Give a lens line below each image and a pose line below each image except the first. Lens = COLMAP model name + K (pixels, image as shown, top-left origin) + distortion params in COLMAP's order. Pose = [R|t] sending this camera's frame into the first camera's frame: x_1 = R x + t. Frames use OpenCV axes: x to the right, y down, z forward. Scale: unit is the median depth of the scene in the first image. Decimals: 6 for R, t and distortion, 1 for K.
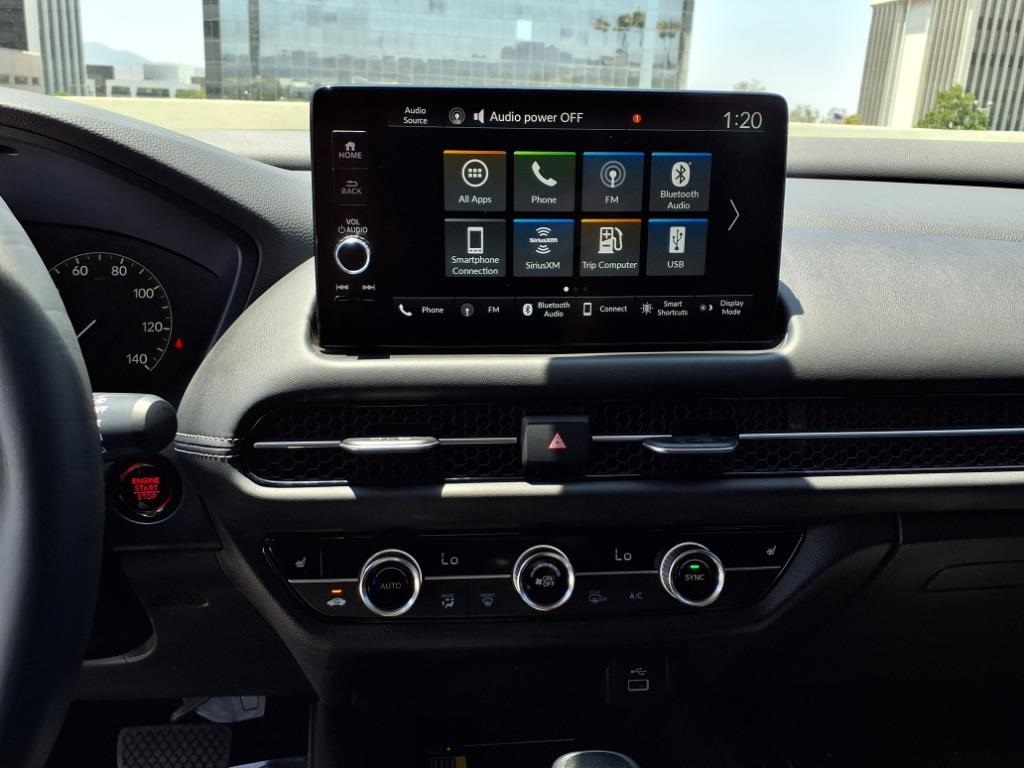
lens RADIAL K [[904.6, 0, 504.6], [0, 904.6, 393.9], [0, 0, 1]] dist [0.045001, -0.080309]
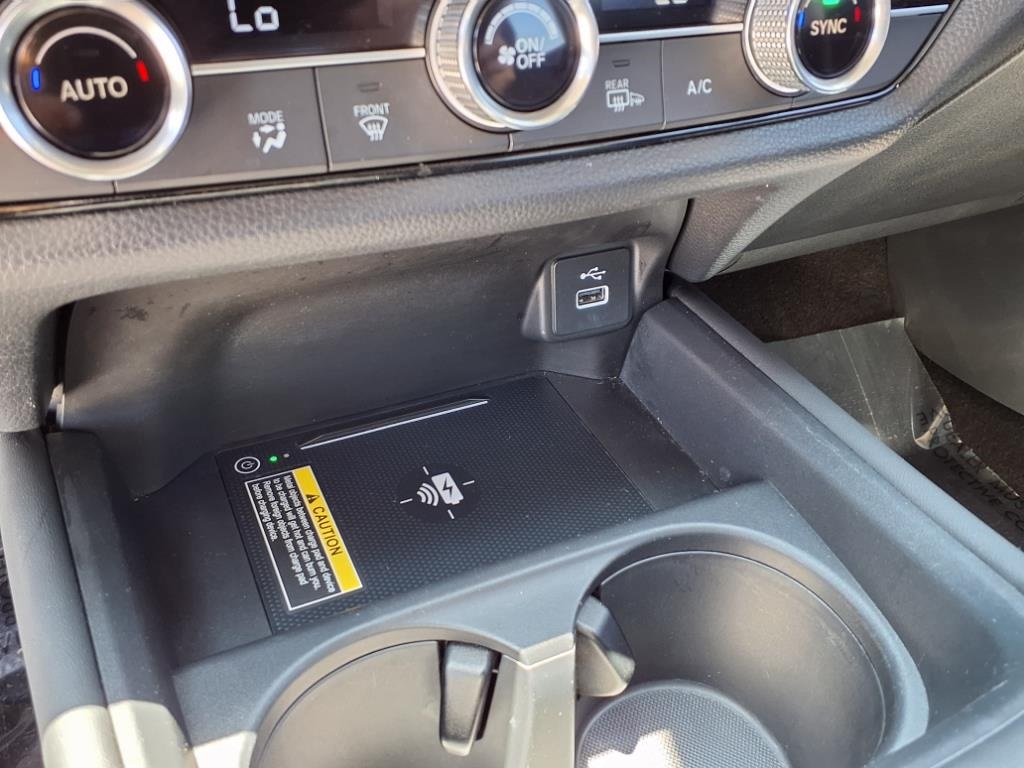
lens RADIAL K [[904.6, 0, 512.1], [0, 904.6, 392.4], [0, 0, 1]] dist [0.045001, -0.080309]
pose [[0.941166, -0.173230, 0.290168, -0.102136], [0.049845, 0.920394, 0.387802, 0.201429], [-0.334248, -0.350523, 0.874878, 0.652843]]
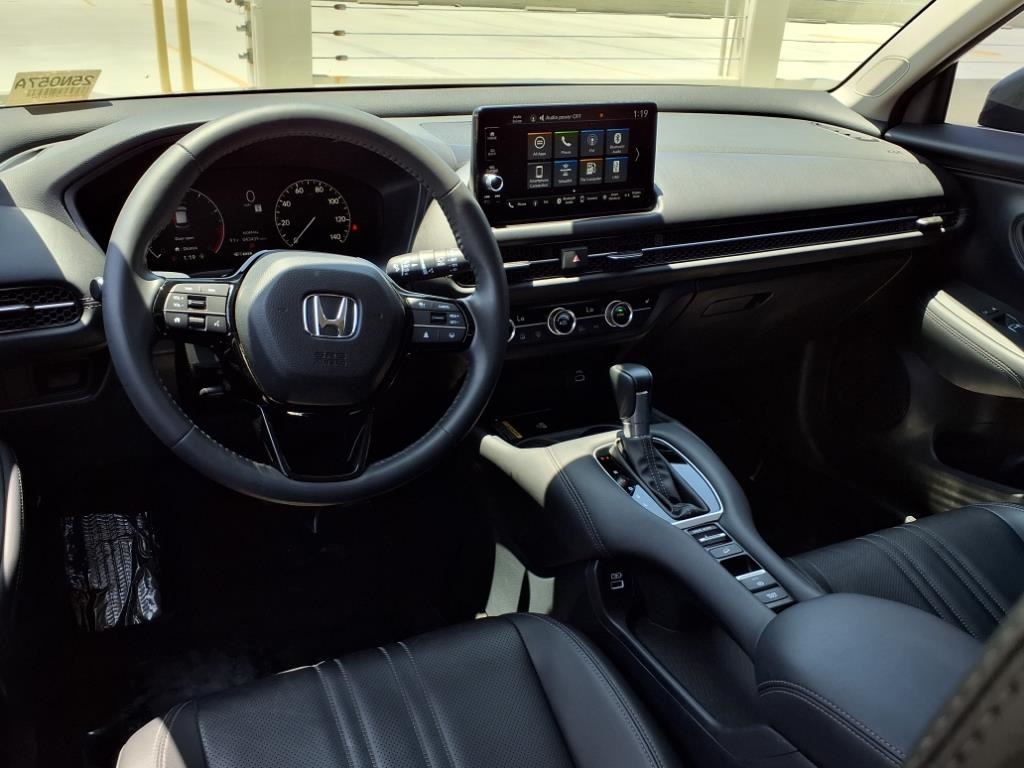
lens RADIAL K [[904.6, 0, 513.3], [0, 904.6, 395.2], [0, 0, 1]] dist [0.045001, -0.080309]
pose [[0.938887, -0.129981, 0.318742, -0.866984], [0.075644, 0.981241, 0.177326, -0.026499], [-0.335812, -0.142378, 0.931106, -1.150339]]
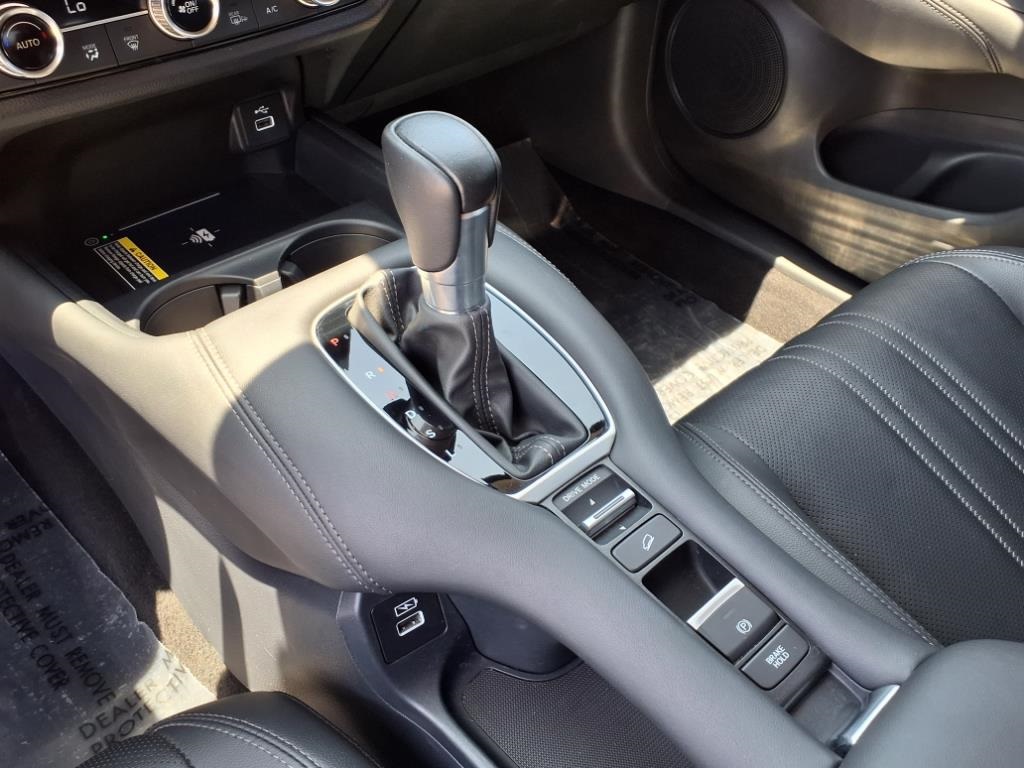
lens RADIAL K [[904.6, 0, 510.1], [0, 904.6, 389.2], [0, 0, 1]] dist [0.045001, -0.080309]
pose [[0.793901, -0.392148, 0.464695, -0.311057], [0.123349, 0.852218, 0.508438, 0.109711], [-0.595404, -0.346330, 0.724948, -0.048106]]
